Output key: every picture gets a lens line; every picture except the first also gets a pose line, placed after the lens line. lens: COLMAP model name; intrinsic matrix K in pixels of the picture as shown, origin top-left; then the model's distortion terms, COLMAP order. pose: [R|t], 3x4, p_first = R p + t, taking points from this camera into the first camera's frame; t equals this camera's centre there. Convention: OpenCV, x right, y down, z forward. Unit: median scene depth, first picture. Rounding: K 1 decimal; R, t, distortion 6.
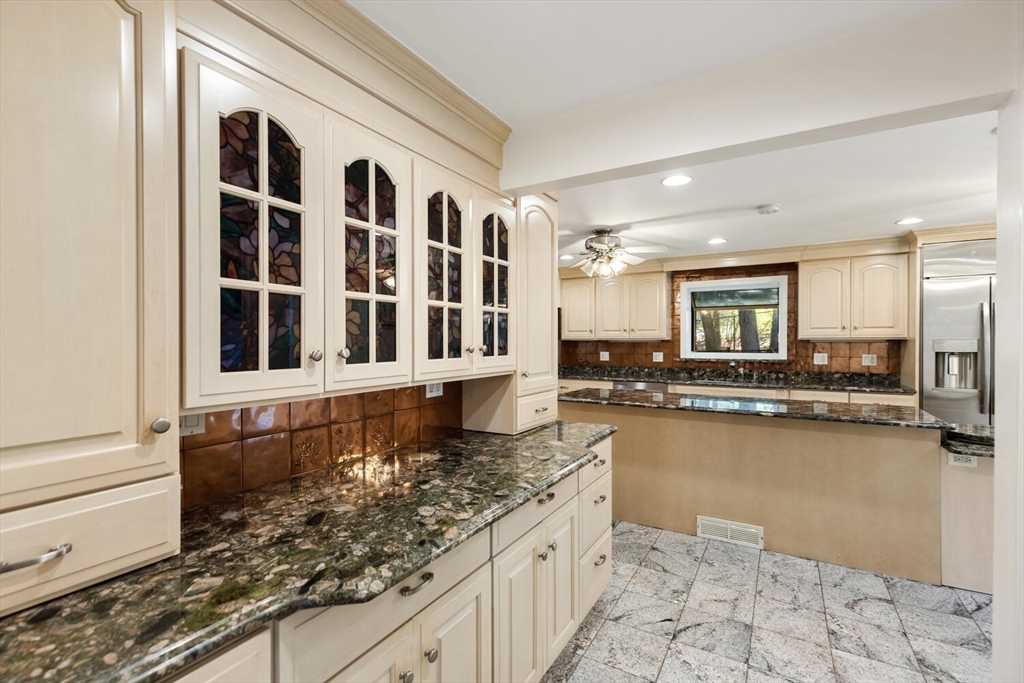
lens RADIAL K [[469.1, 0, 505.9], [0, 469.1, 342.7], [0, 0, 1]] dist [0.005648, 0.000527]
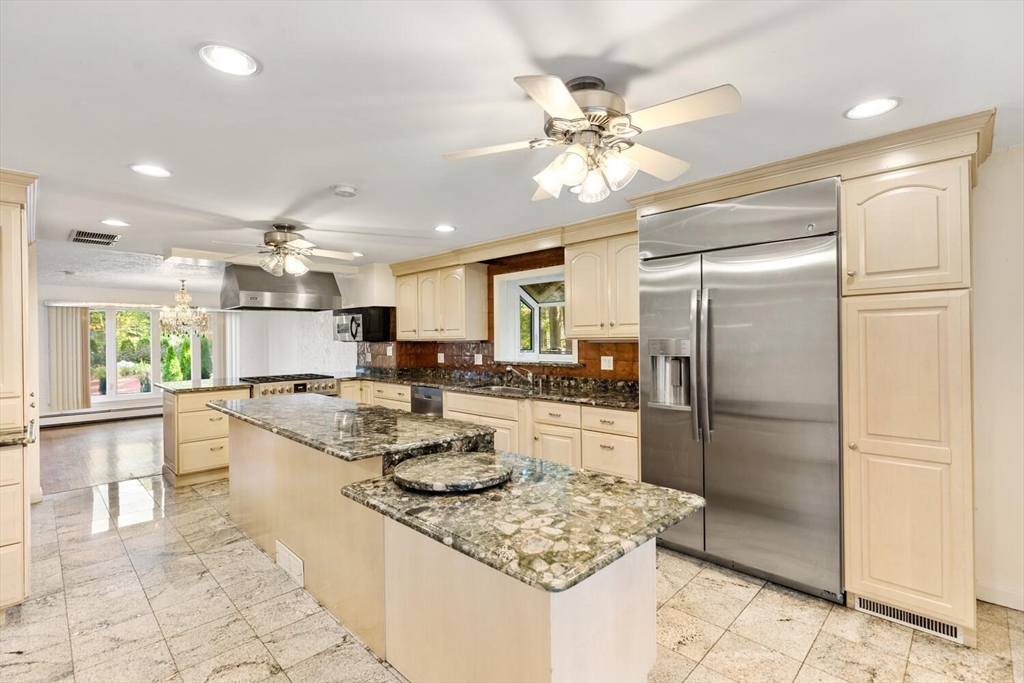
lens RADIAL K [[469.1, 0, 510.4], [0, 469.1, 340.7], [0, 0, 1]] dist [0.005648, 0.000527]
pose [[0.969783, -0.004061, -0.243937, 0.685652], [0.003480, 0.999990, -0.002812, -0.002796], [0.243946, 0.001878, 0.969787, 0.159435]]
